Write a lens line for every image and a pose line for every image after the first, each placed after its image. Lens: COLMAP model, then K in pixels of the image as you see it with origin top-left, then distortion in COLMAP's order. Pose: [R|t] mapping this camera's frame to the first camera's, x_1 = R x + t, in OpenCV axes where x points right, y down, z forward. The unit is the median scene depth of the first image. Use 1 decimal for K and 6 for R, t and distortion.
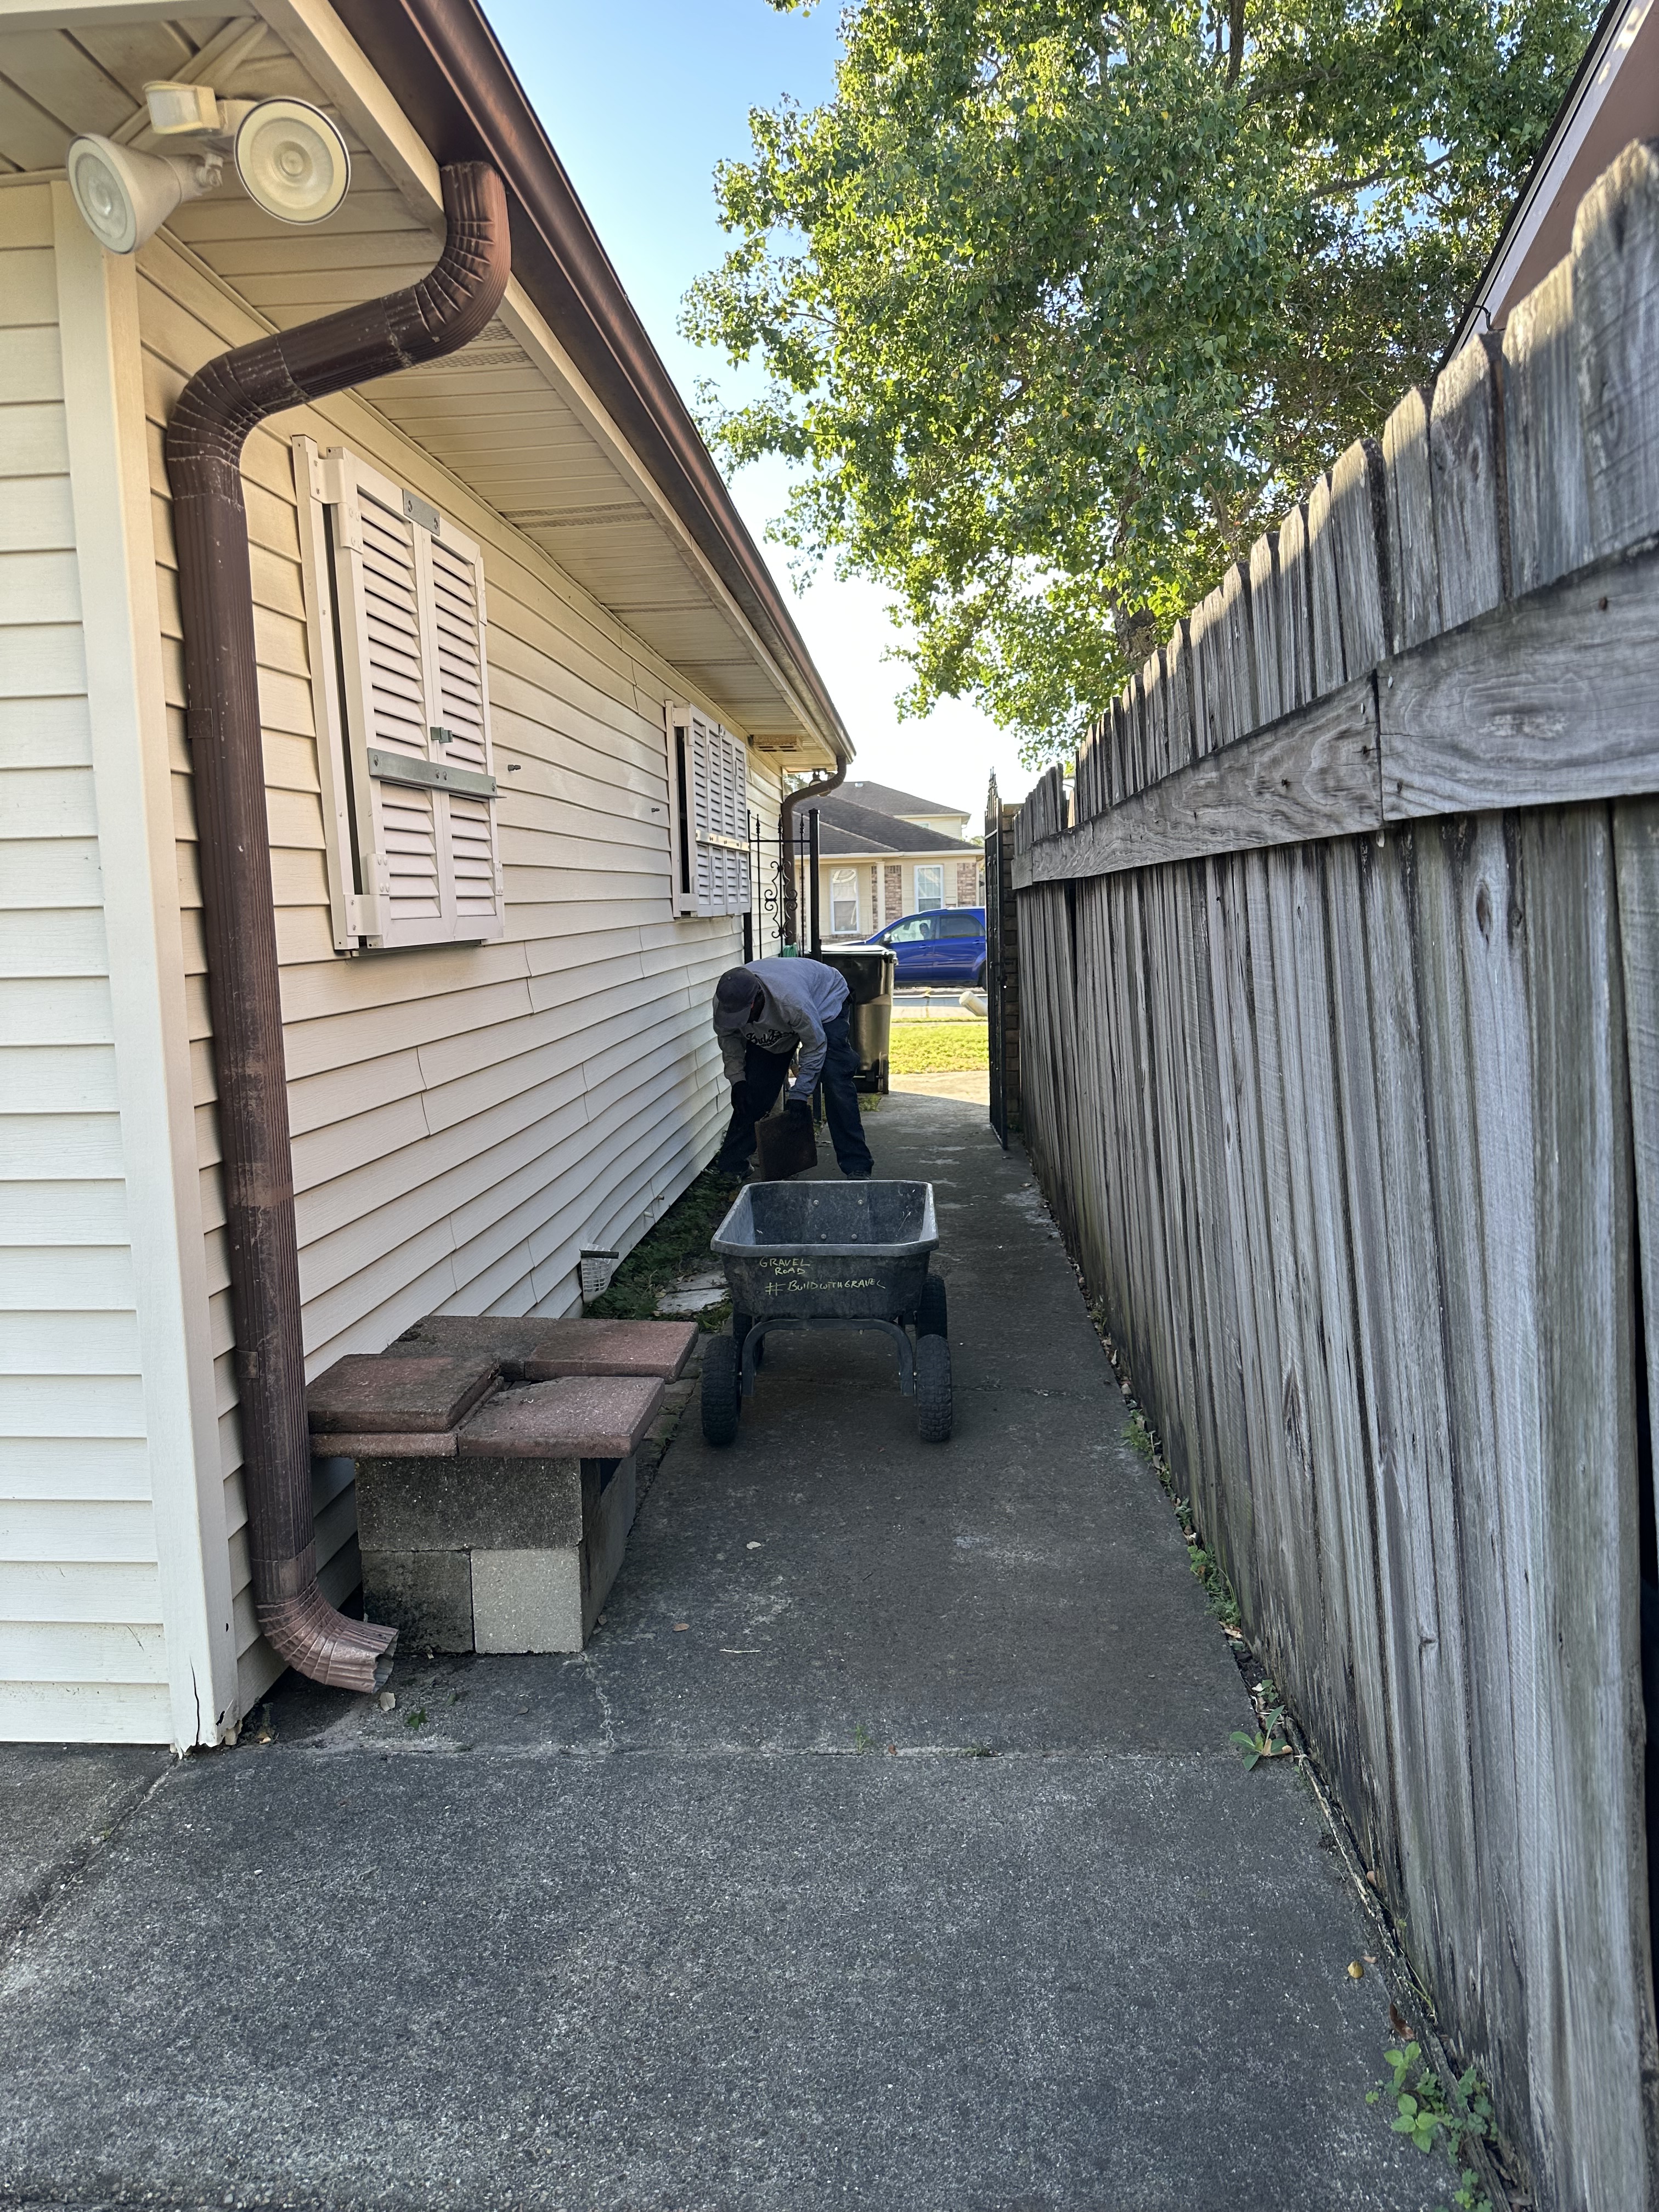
lens RADIAL K [[1557.9, 0, 837.0], [0, 1557.9, 1118.1], [0, 0, 1]] dist [0.108130, -0.155465]
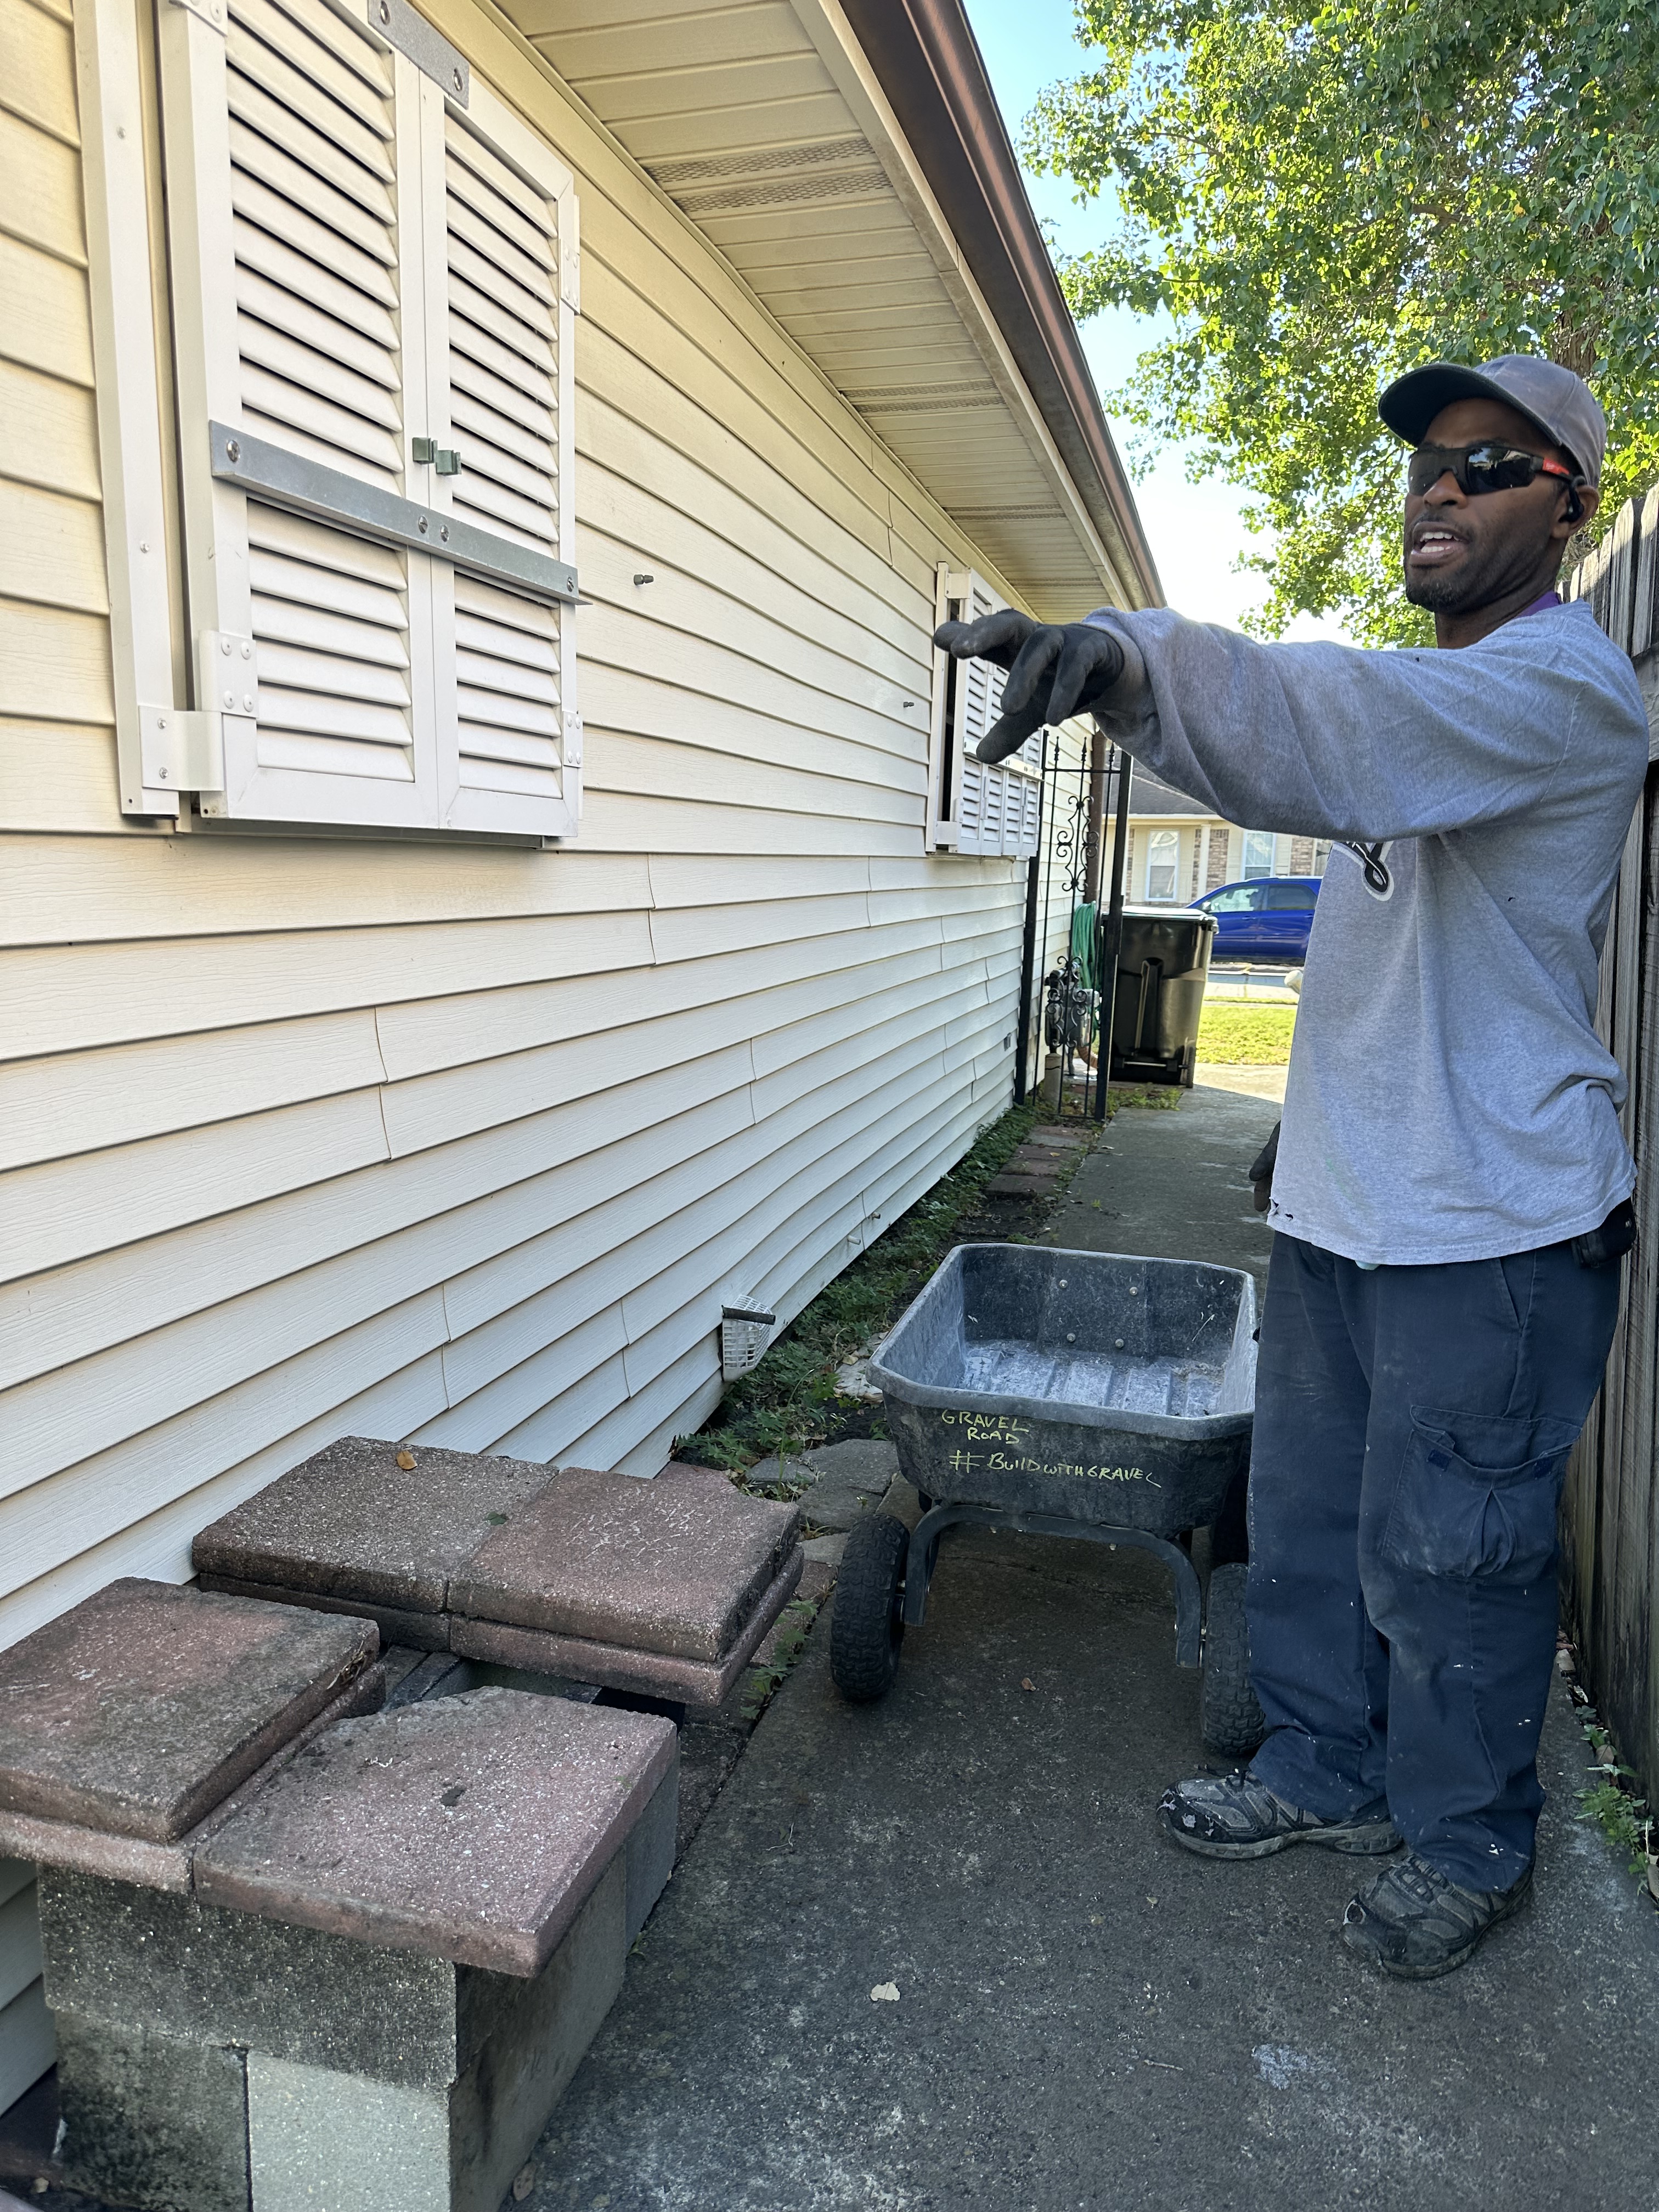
lens RADIAL K [[1557.9, 0, 837.0], [0, 1557.9, 1118.1], [0, 0, 1]] dist [0.108130, -0.155465]
pose [[0.979195, 0.080811, -0.186136, 0.004273], [-0.076312, 0.996595, 0.031219, -0.012127], [0.188025, -0.016365, 0.982028, 0.154385]]
